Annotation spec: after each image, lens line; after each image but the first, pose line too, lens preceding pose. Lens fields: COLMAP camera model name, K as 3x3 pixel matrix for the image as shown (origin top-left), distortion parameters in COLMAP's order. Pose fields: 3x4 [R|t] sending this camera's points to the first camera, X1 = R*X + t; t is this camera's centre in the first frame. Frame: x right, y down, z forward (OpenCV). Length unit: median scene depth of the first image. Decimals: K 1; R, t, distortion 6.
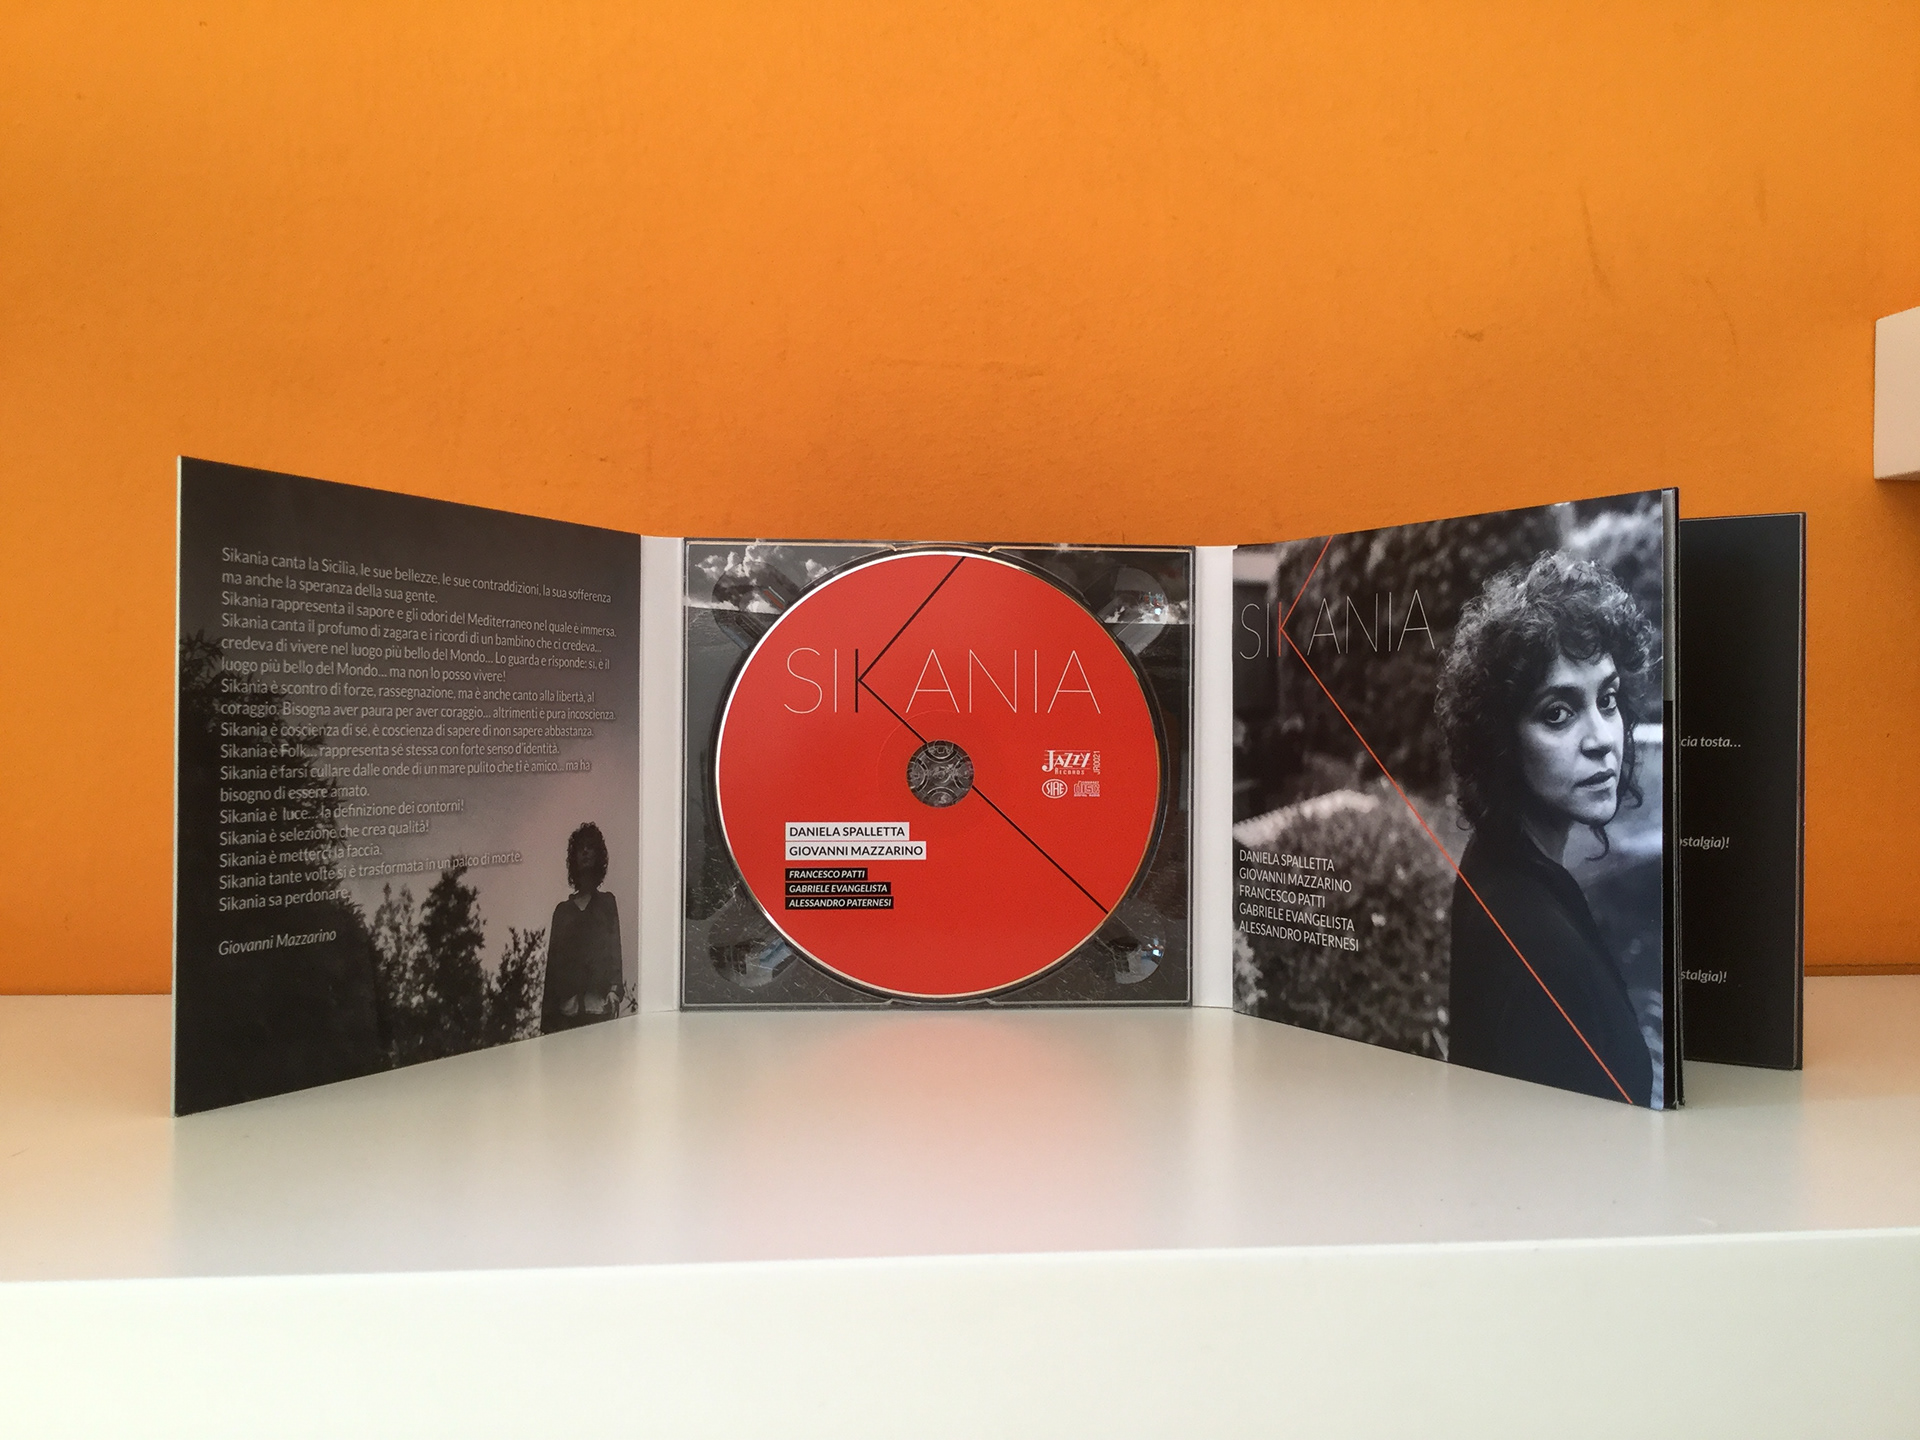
lens RADIAL K [[1771.0, 0, 957.8], [0, 1771.0, 724.4], [0, 0, 1]] dist [0.082145, 0.000000]
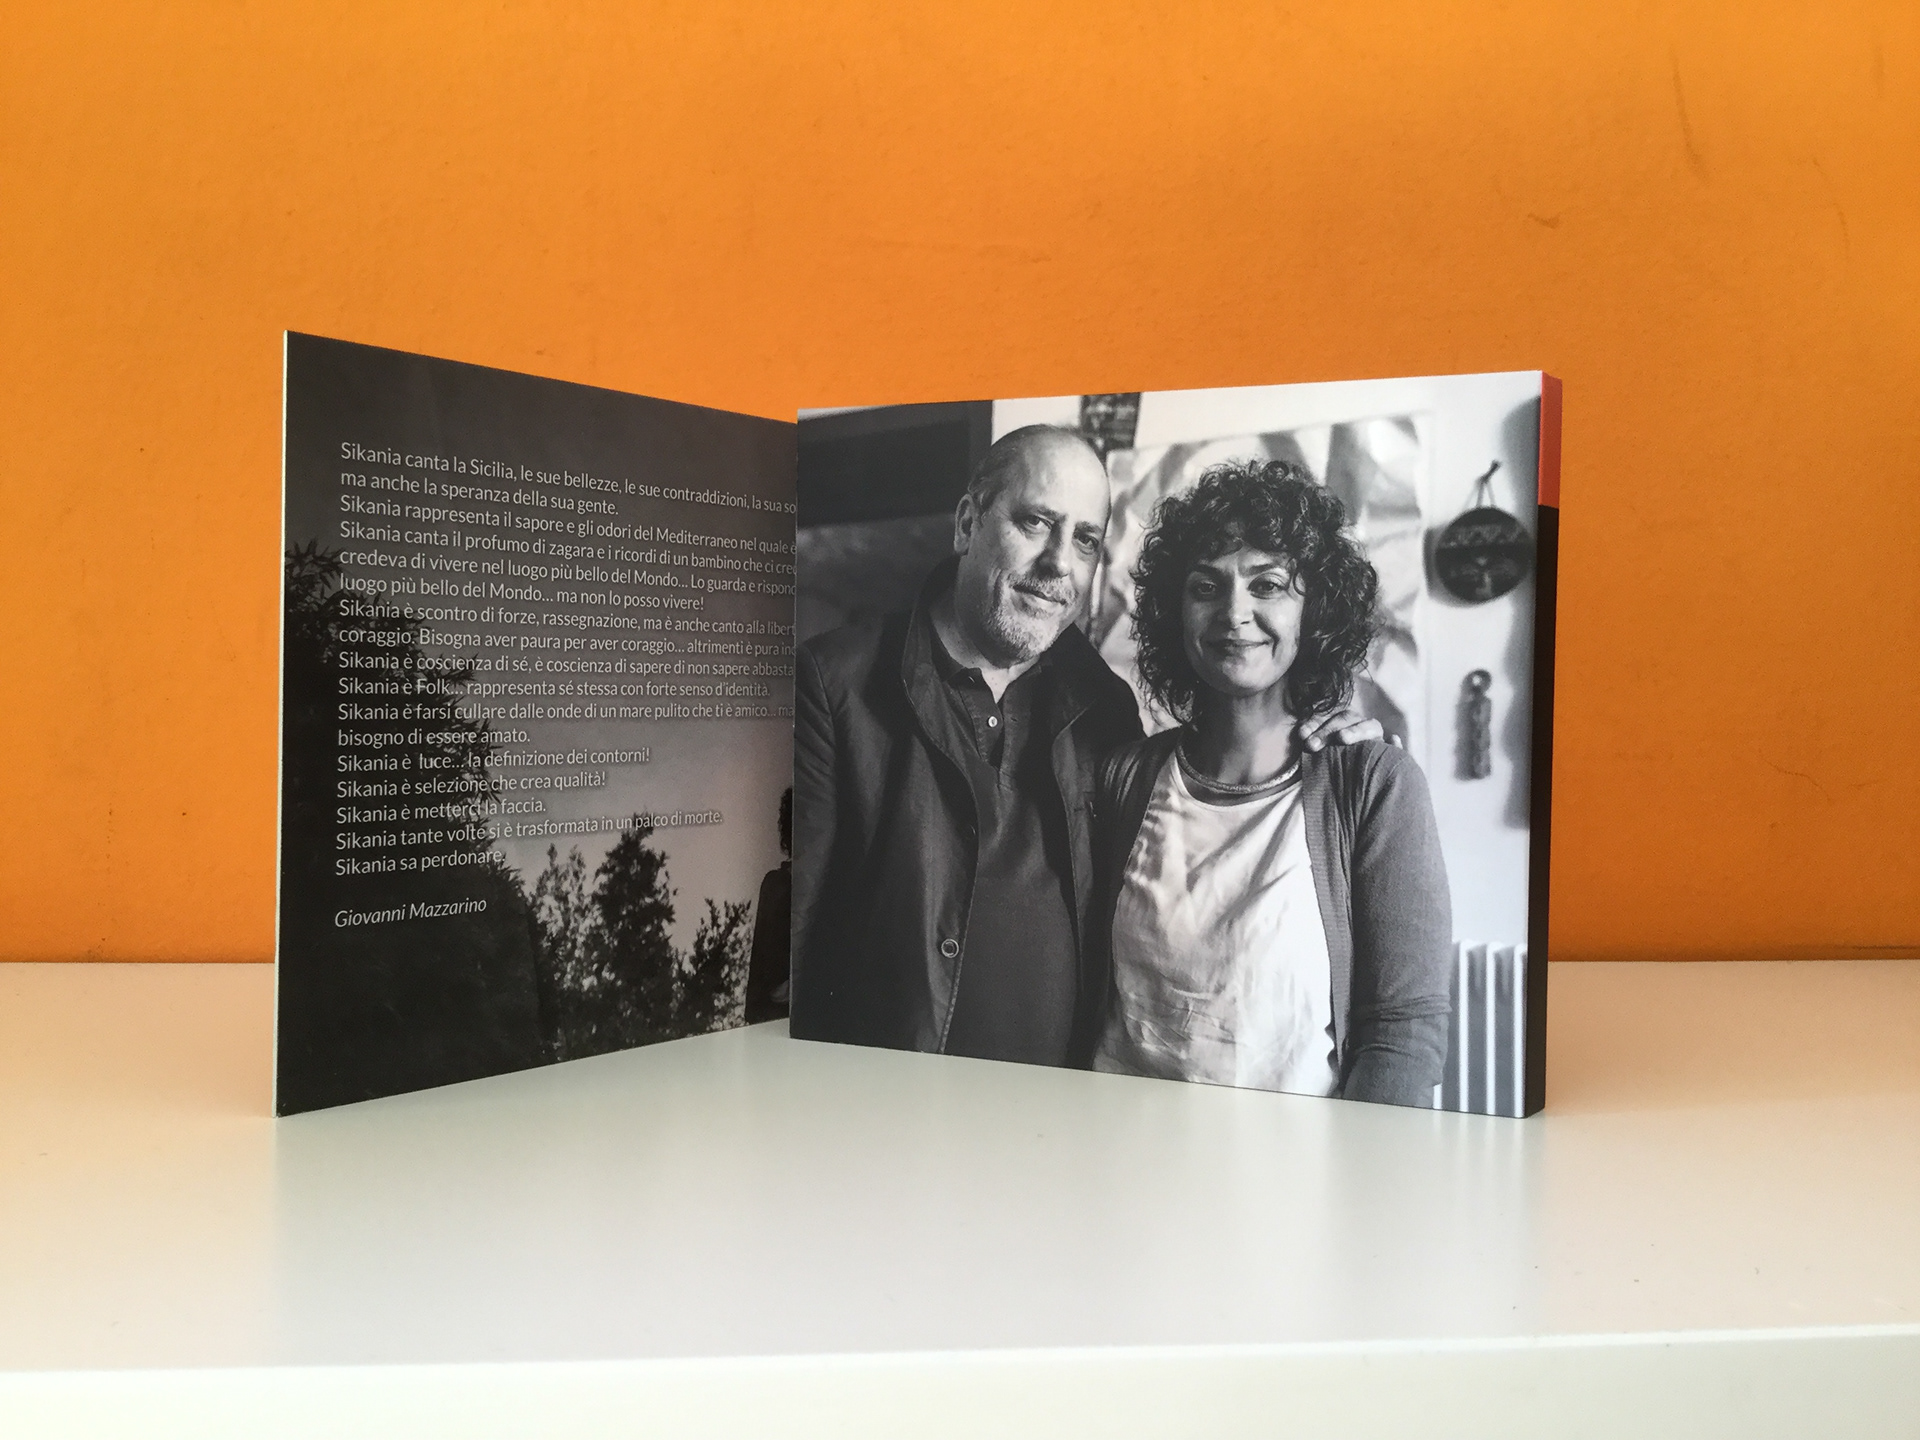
lens RADIAL K [[1771.0, 0, 965.9], [0, 1771.0, 707.9], [0, 0, 1]] dist [0.082145, 0.000000]
pose [[0.979300, 0.025517, -0.200799, 0.041811], [-0.020454, 0.999419, 0.027249, -0.003241], [0.201378, -0.022578, 0.979253, 0.217094]]
